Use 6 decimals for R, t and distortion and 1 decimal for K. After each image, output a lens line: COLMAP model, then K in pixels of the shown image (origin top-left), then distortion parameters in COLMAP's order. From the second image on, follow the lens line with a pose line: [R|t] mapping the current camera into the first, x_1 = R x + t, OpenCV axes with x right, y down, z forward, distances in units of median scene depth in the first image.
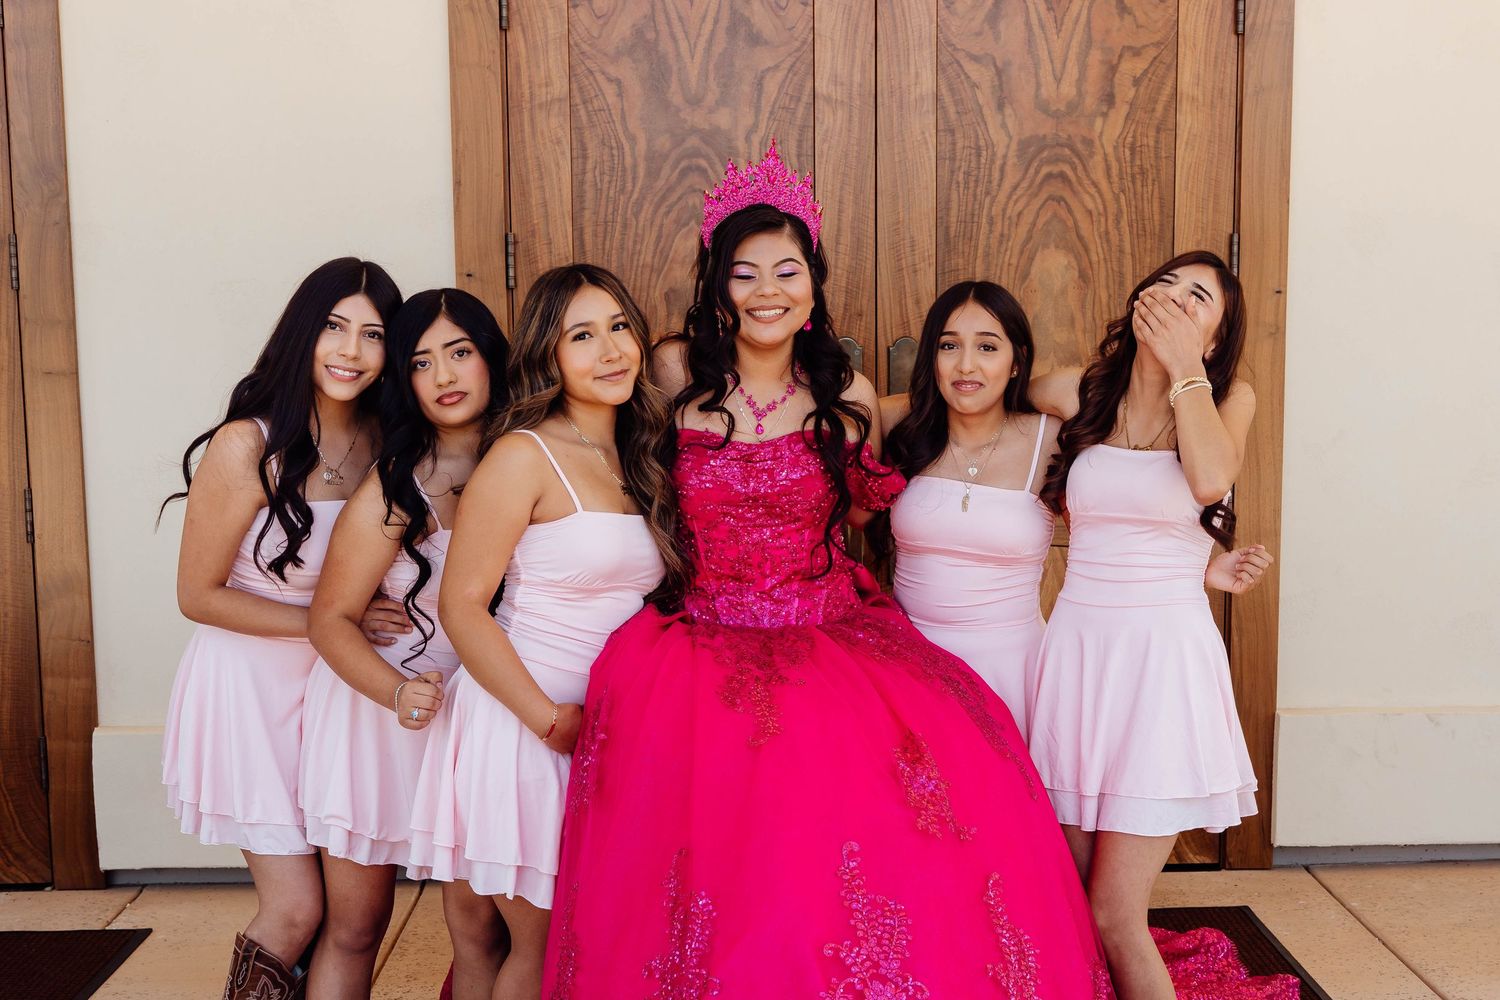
lens RADIAL K [[1504.6, 0, 752.3], [0, 1504.6, 515.6], [0, 0, 1]] dist [0.024547, 0.000000]
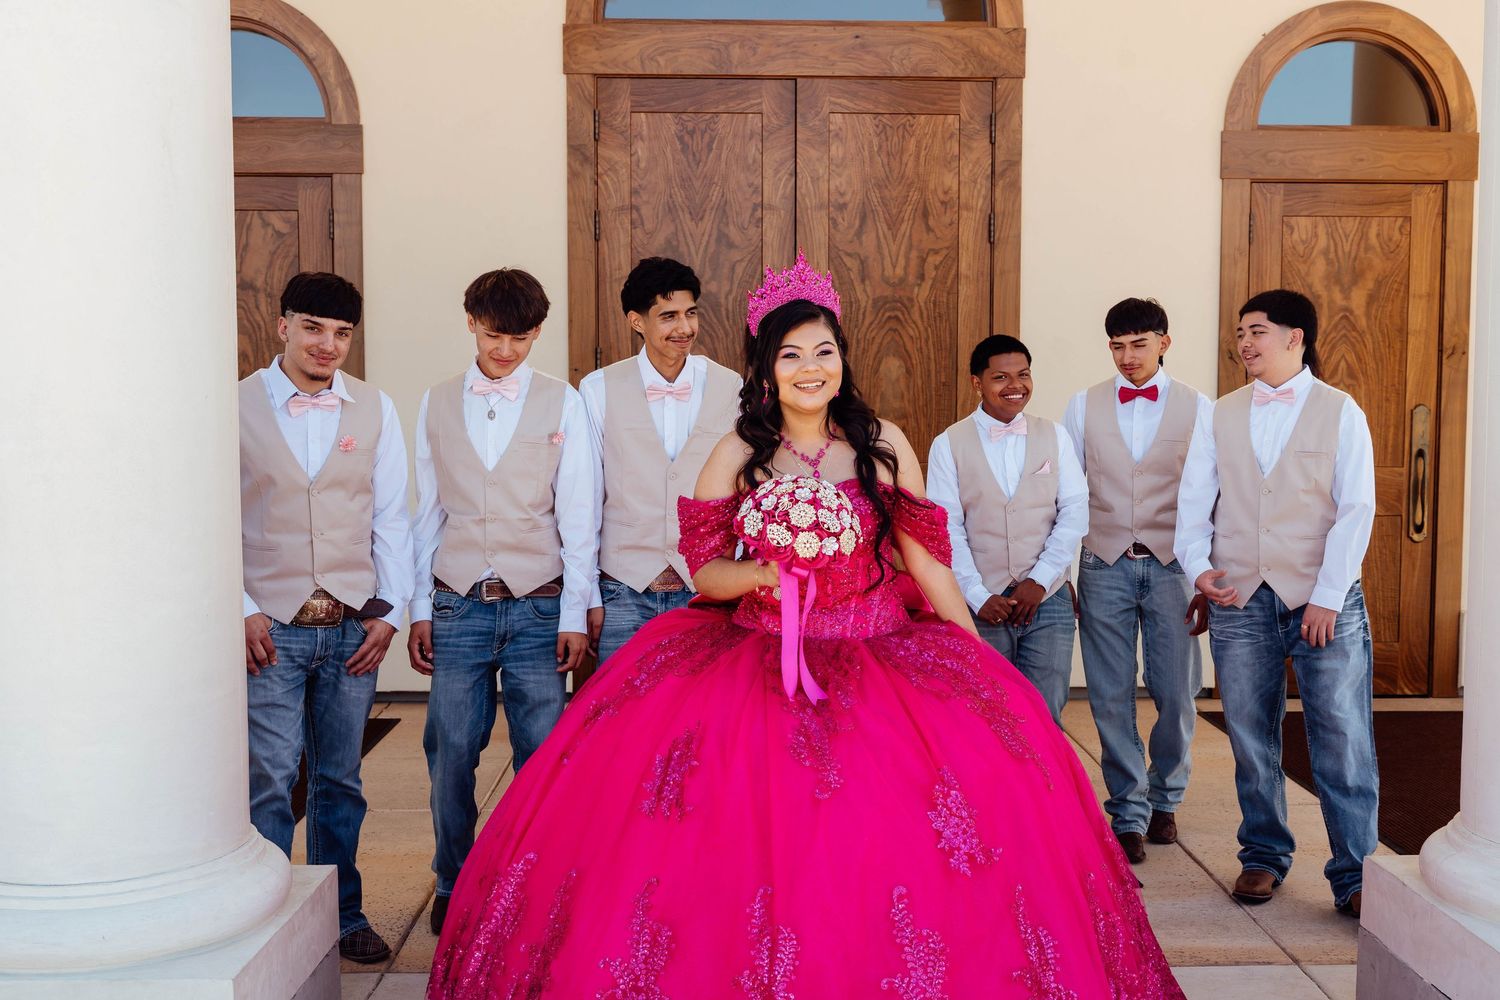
lens RADIAL K [[1504.6, 0, 750.2], [0, 1504.6, 498.0], [0, 0, 1]] dist [0.024547, 0.000000]
pose [[0.998709, 0.007748, -0.050200, 0.121273], [-0.010398, 0.998554, -0.052745, 0.094010], [0.049719, 0.053199, 0.997345, -0.835036]]
